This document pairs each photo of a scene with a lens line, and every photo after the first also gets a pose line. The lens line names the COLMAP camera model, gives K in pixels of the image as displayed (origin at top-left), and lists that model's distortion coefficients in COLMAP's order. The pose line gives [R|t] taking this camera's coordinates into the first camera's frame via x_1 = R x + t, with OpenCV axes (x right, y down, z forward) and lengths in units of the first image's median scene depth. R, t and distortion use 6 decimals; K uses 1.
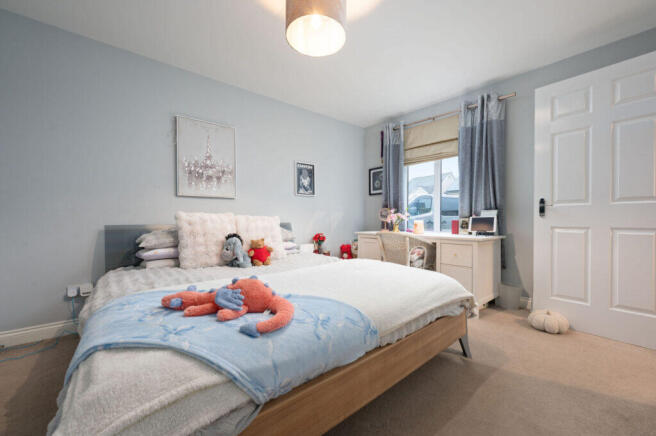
lens RADIAL K [[263.6, 0, 330.6], [0, 263.6, 221.6], [0, 0, 1]] dist [0.000784, 0.000138]
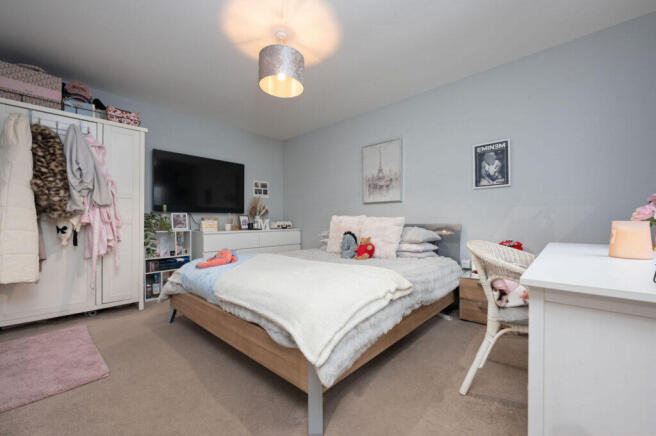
lens RADIAL K [[263.6, 0, 330.6], [0, 263.6, 221.6], [0, 0, 1]] dist [0.000784, 0.000138]
pose [[0.109131, 0.011645, -0.993959, 0.705776], [-0.001818, 0.999932, 0.011516, -0.014781], [0.994026, 0.000550, 0.109145, 0.587369]]
